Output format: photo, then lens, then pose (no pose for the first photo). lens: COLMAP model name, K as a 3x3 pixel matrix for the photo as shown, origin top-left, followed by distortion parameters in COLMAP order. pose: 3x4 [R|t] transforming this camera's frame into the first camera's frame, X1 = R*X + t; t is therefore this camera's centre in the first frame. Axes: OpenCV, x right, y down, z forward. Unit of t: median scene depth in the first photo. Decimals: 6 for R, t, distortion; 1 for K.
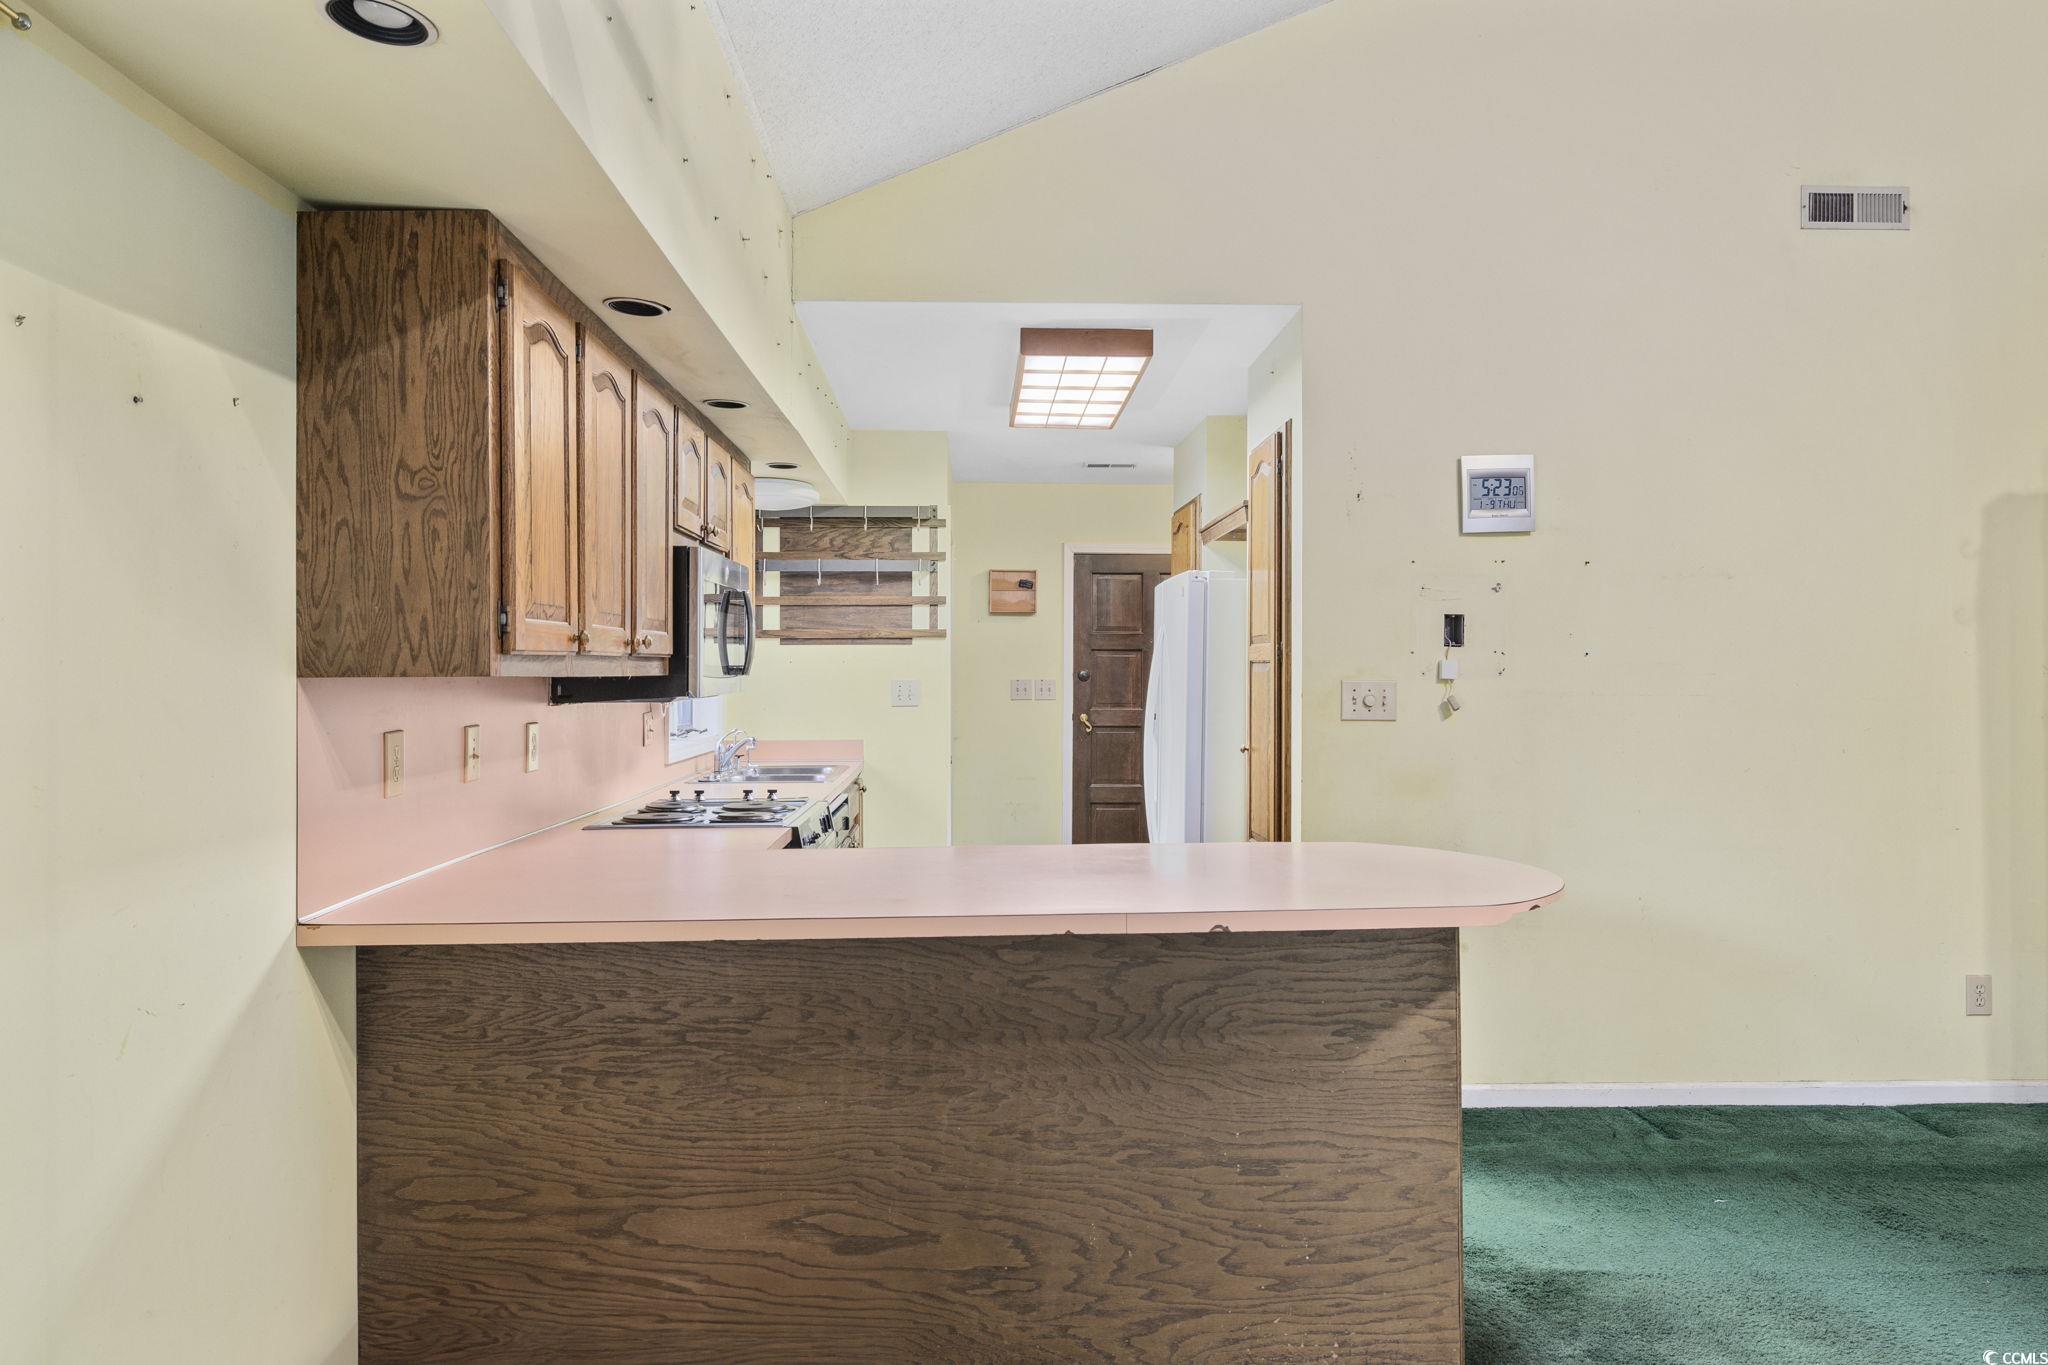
lens RADIAL K [[1319.1, 0, 1006.3], [0, 1319.1, 663.0], [0, 0, 1]] dist [0.000384, 0.000493]
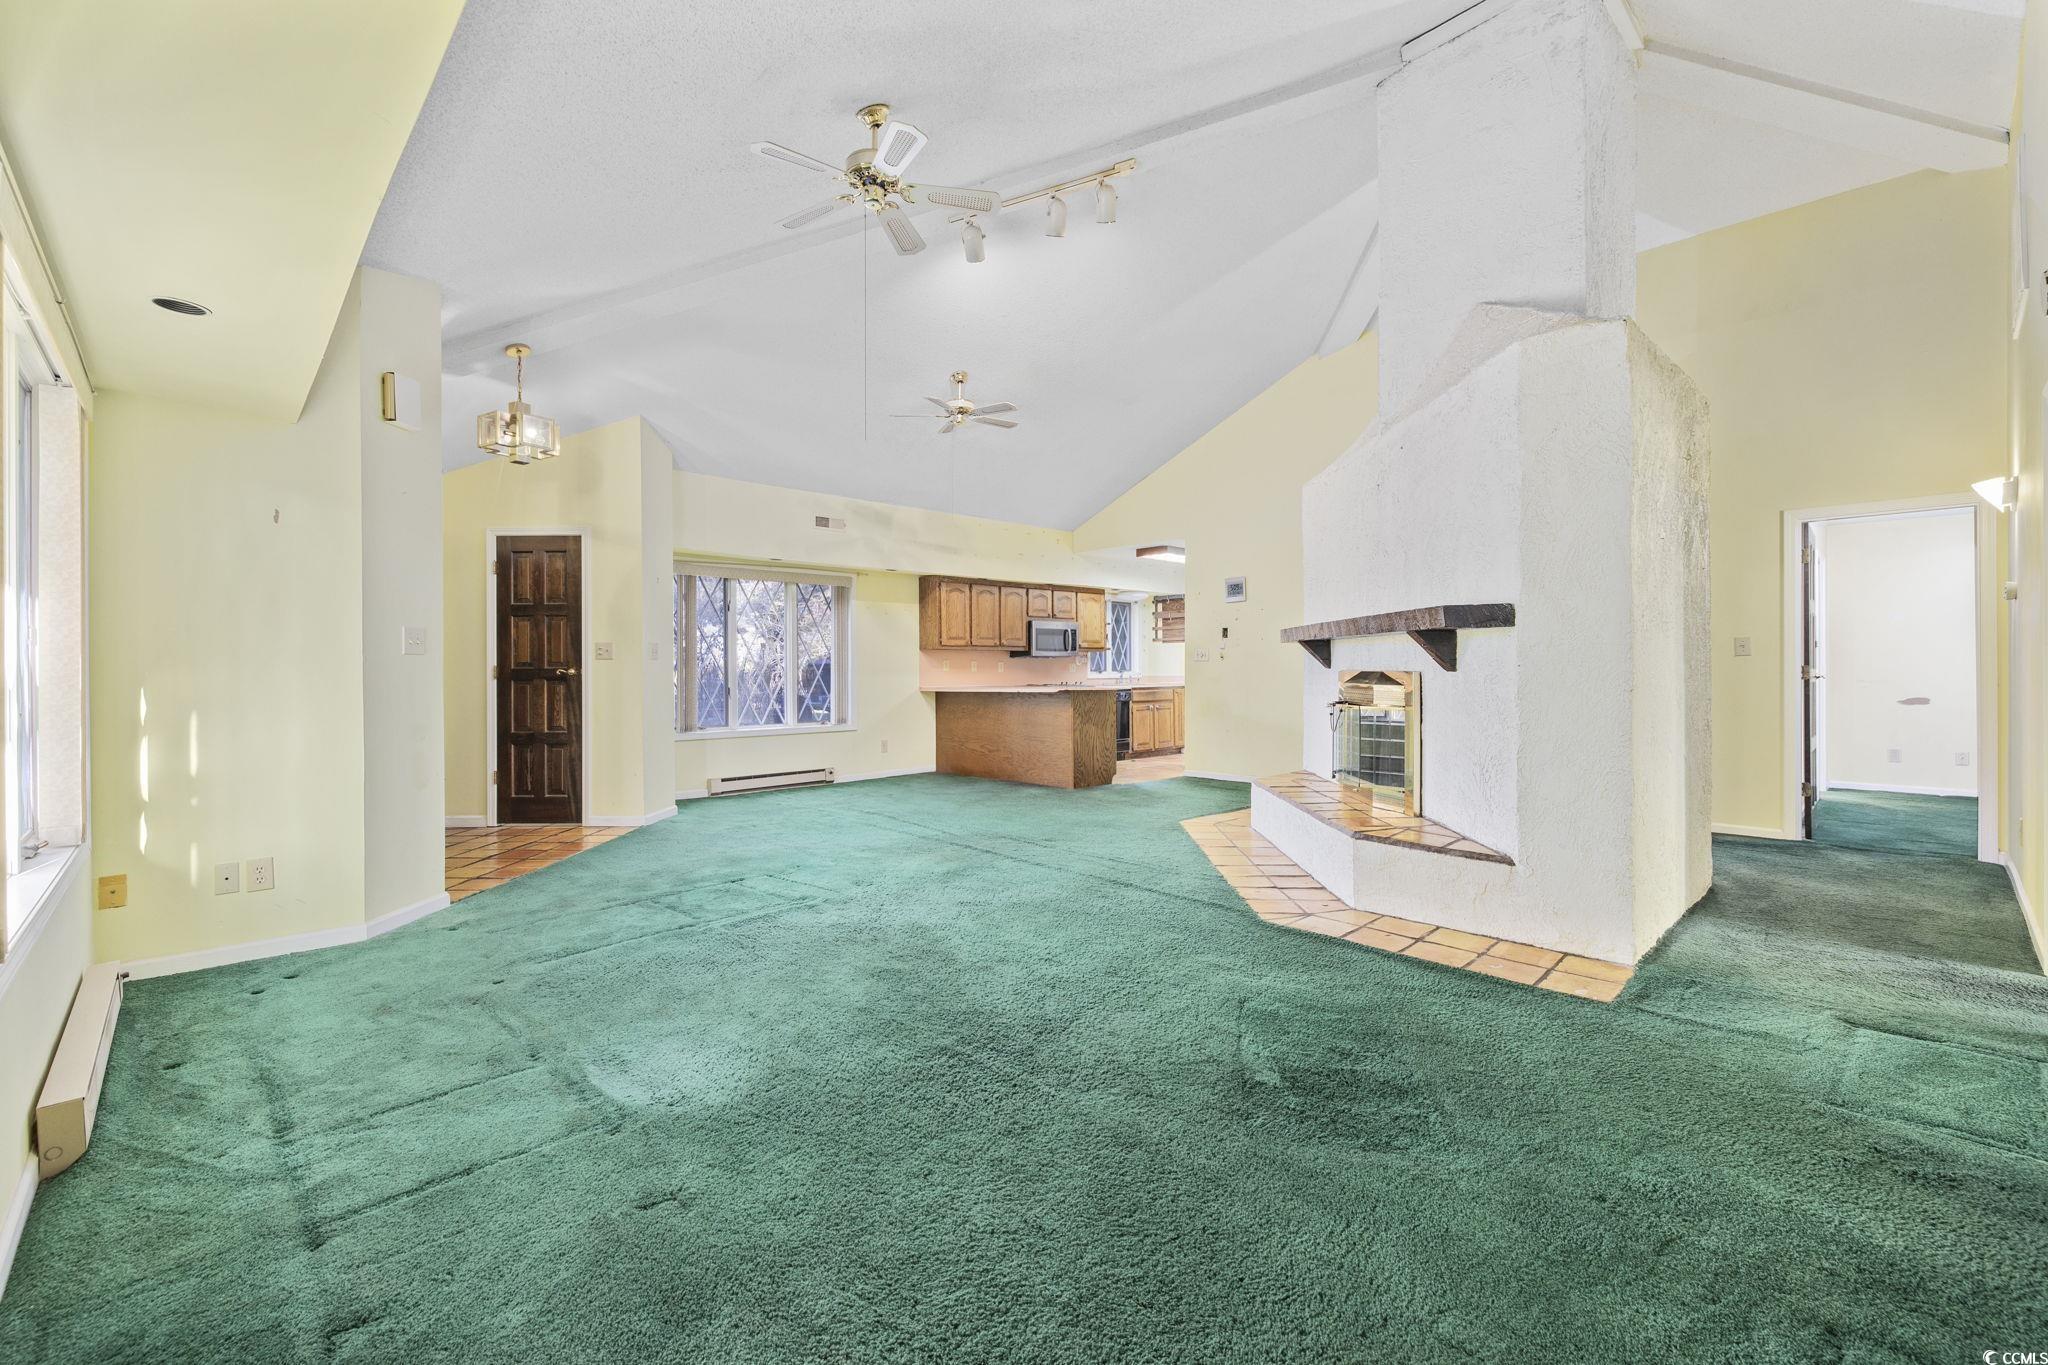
lens RADIAL K [[864.4, 0, 1010.2], [0, 864.4, 668.6], [0, 0, 1]] dist [-0.000159, -0.000861]
pose [[0.659487, -0.004830, -0.751700, 2.633376], [0.009697, 0.999951, 0.002083, 0.088313], [0.751653, -0.008663, 0.659502, -1.309806]]
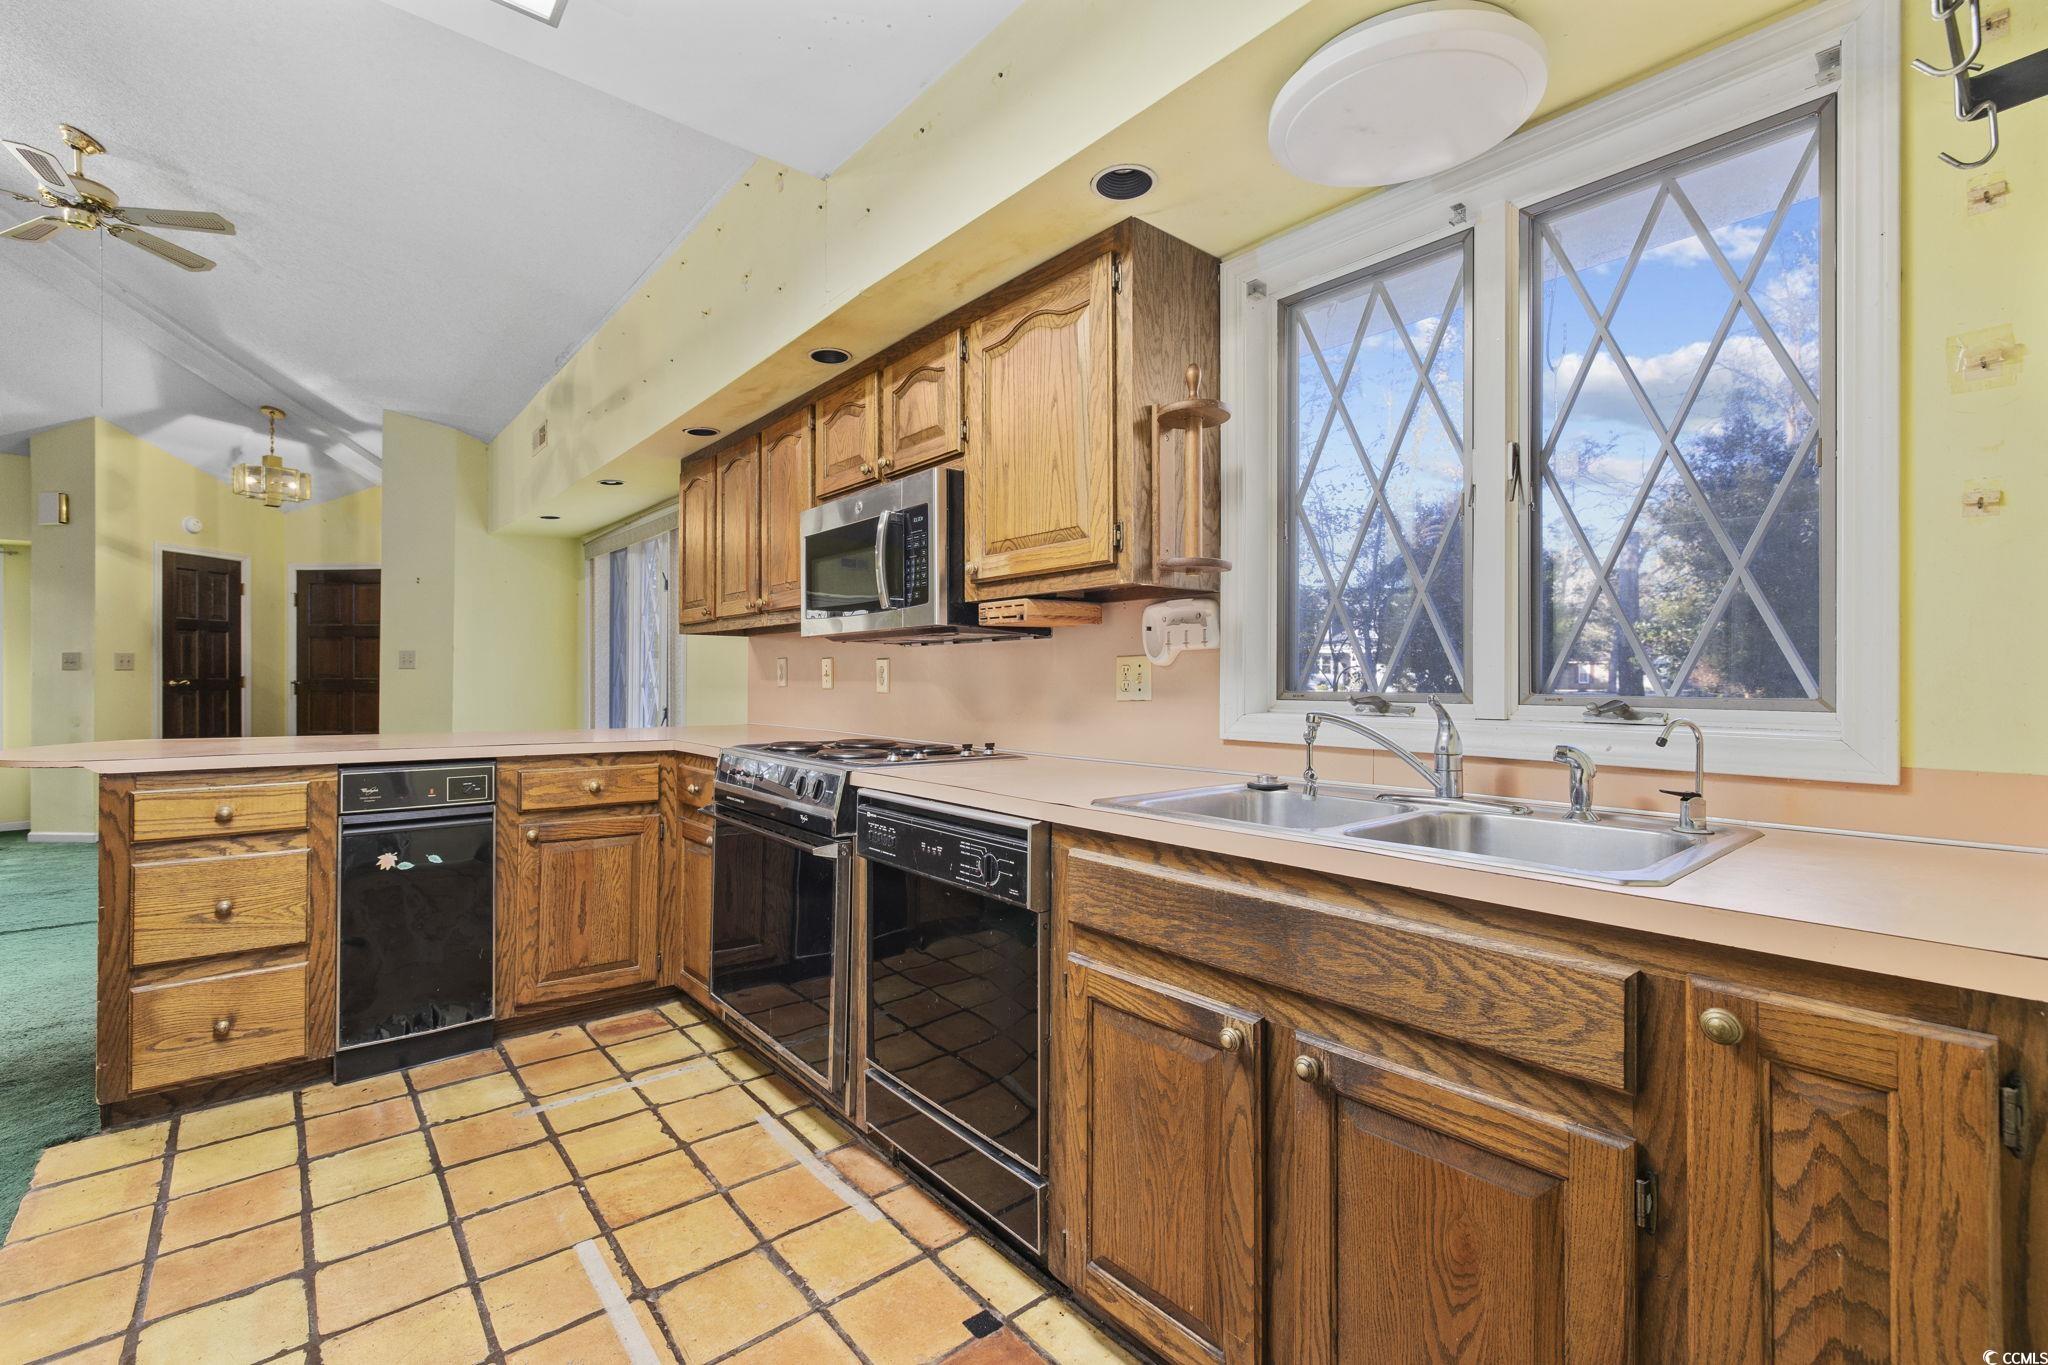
lens RADIAL K [[864.4, 0, 1009.3], [0, 864.4, 673.4], [0, 0, 1]] dist [-0.000159, -0.000861]
pose [[-0.782202, -0.002838, -0.623018, 0.162387], [0.003057, 0.999960, -0.008394, 0.096549], [0.623017, -0.008470, -0.782162, 2.509323]]
